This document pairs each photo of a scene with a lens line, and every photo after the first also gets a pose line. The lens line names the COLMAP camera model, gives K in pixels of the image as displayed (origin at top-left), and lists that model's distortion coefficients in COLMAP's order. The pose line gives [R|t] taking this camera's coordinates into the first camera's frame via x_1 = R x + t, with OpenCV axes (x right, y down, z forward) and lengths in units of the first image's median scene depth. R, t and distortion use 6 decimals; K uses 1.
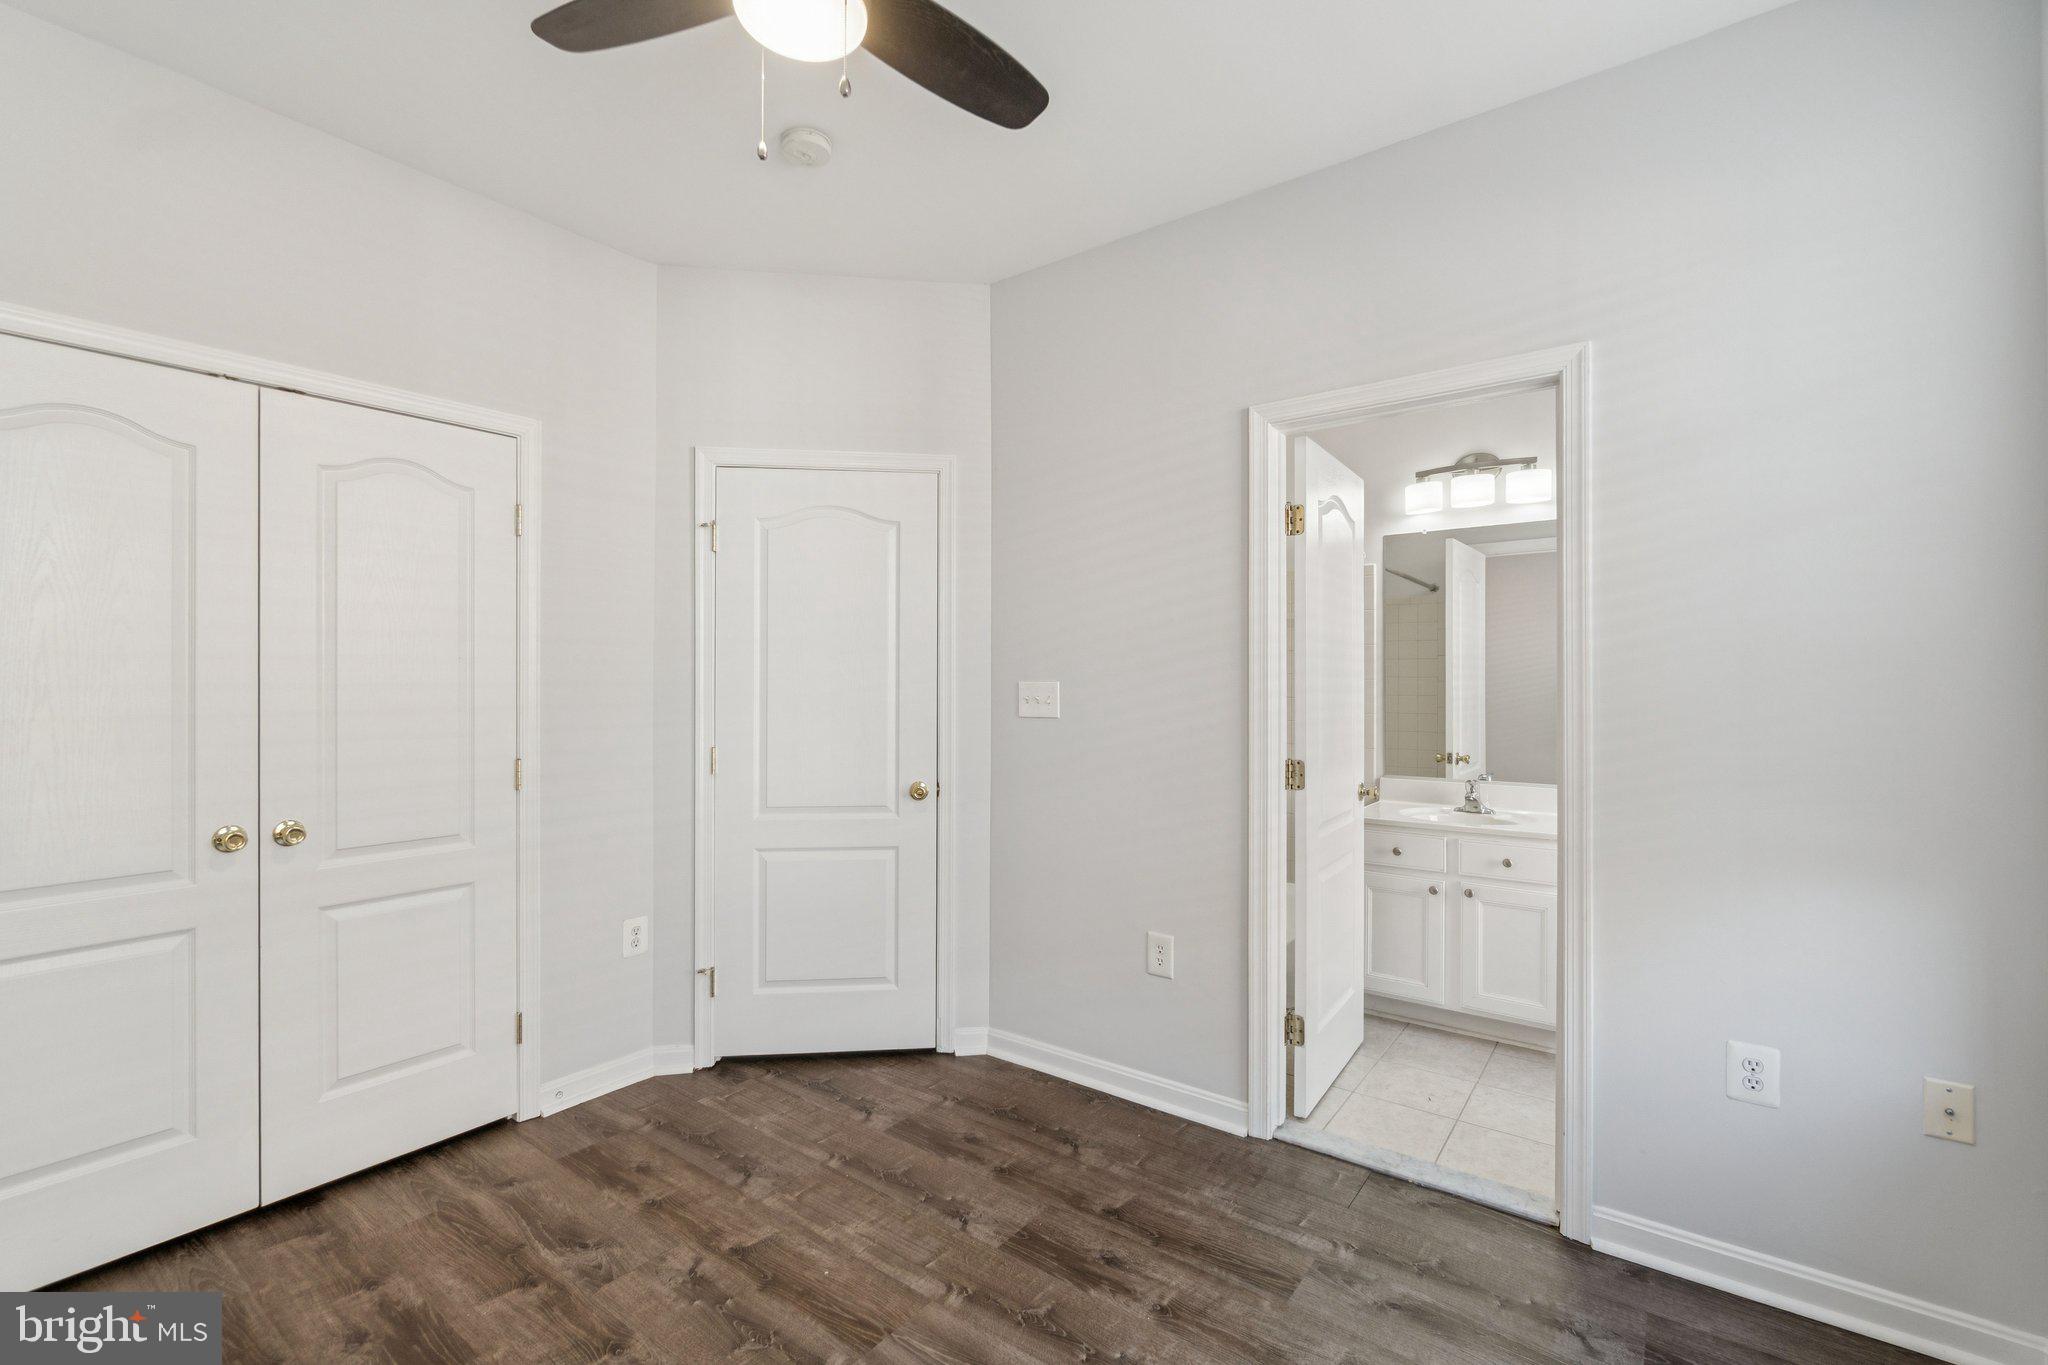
lens RADIAL K [[905.8, 0, 1015.5], [0, 905.8, 682.0], [0, 0, 1]] dist [0.005654, 0.001469]
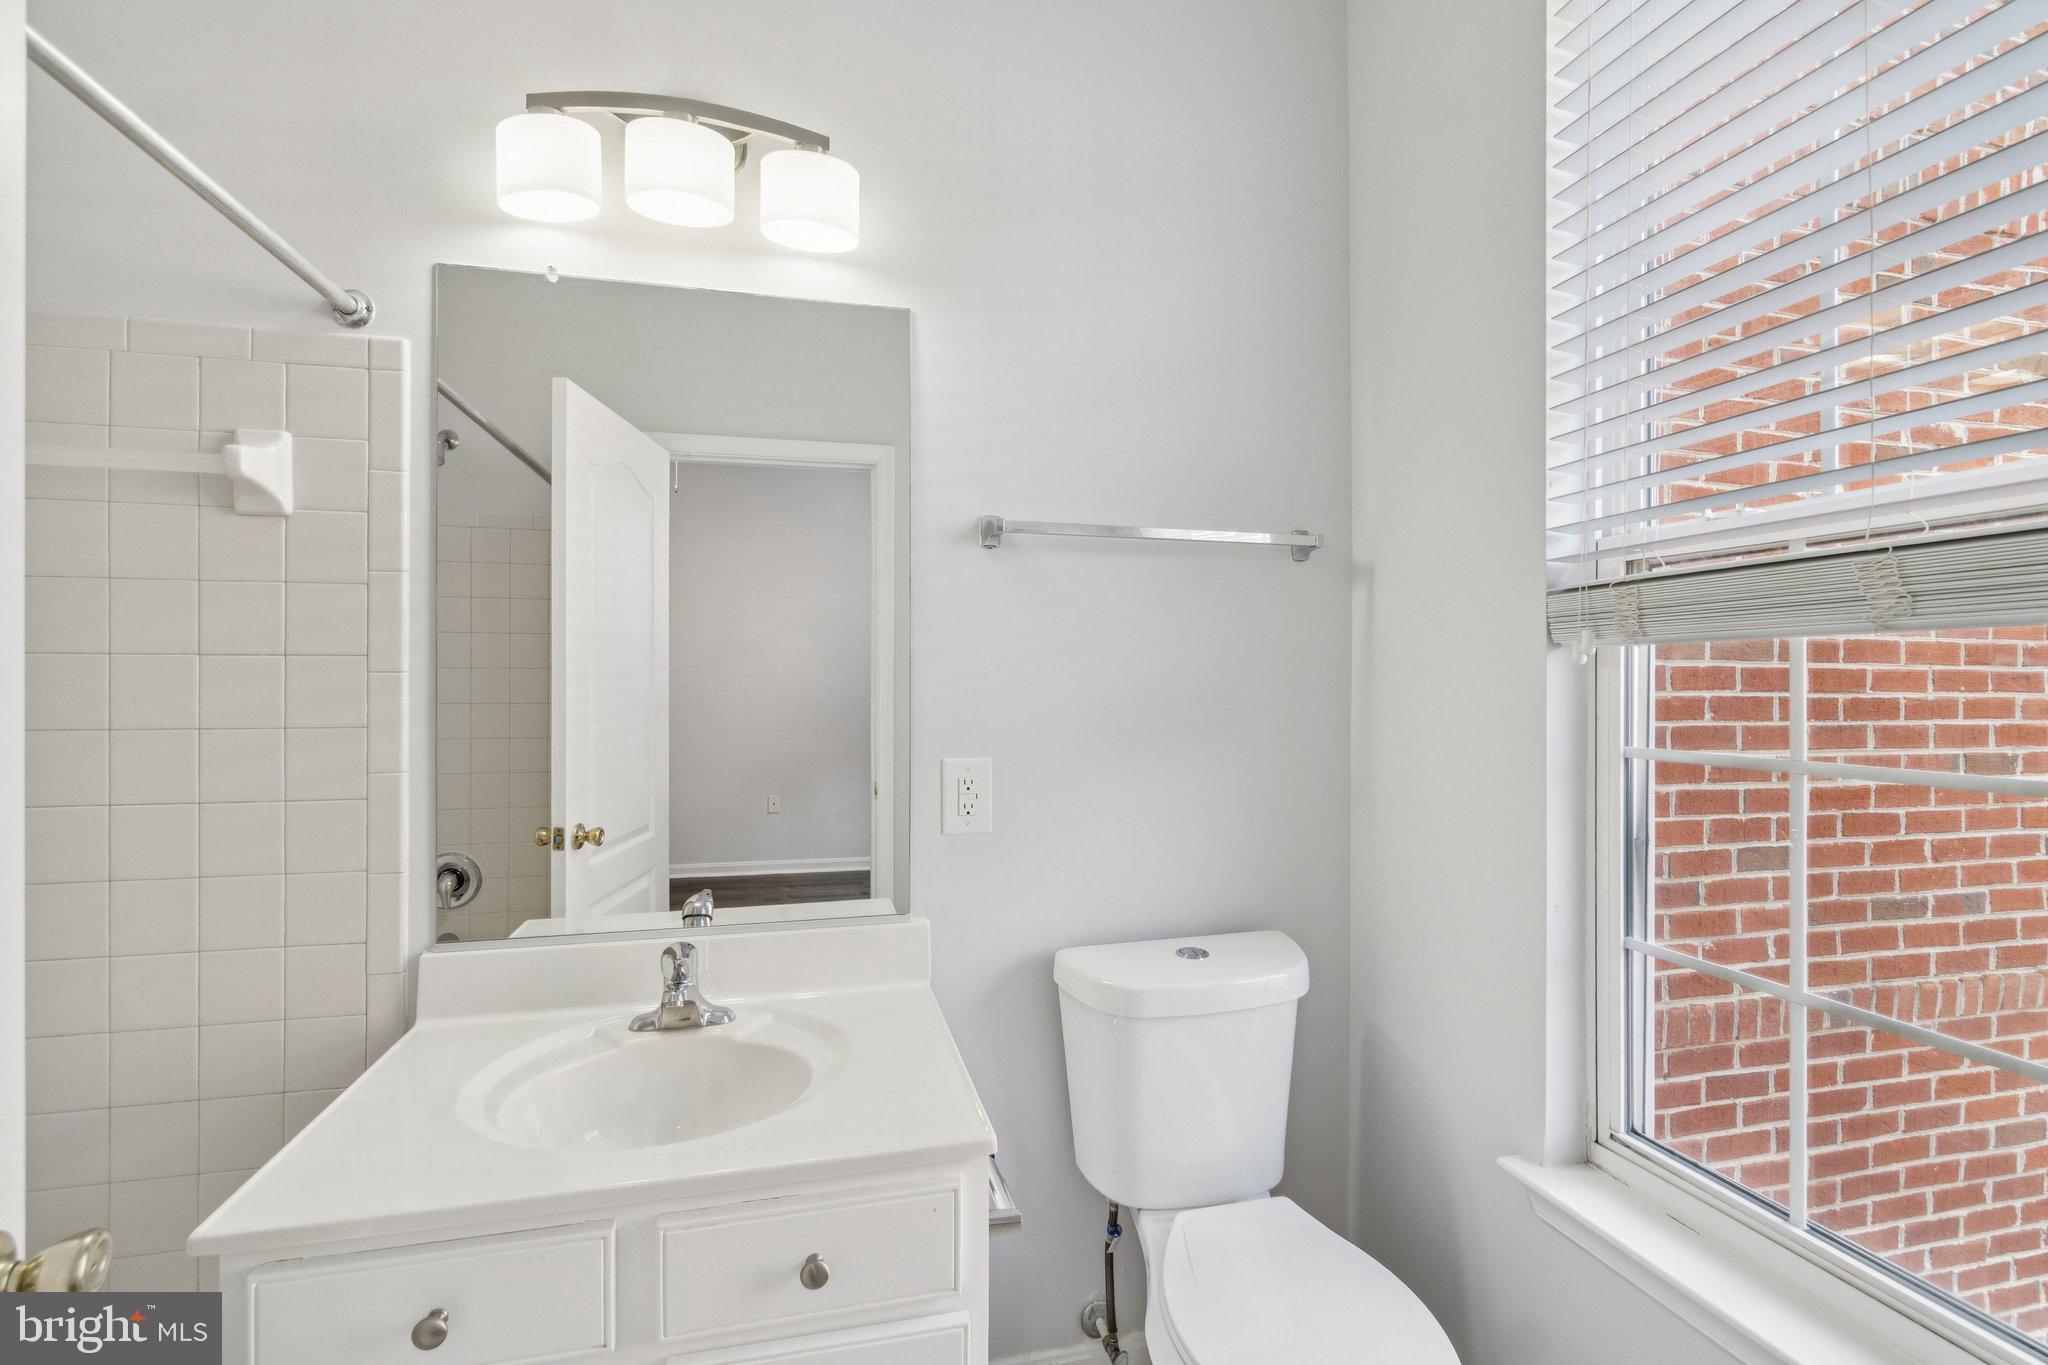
lens RADIAL K [[905.8, 0, 1016.5], [0, 905.8, 687.7], [0, 0, 1]] dist [0.005654, 0.001469]
pose [[0.634538, -0.001530, 0.772891, 0.302088], [-0.009281, 0.999911, 0.009599, -0.001880], [-0.772836, -0.013264, 0.634467, 0.654808]]
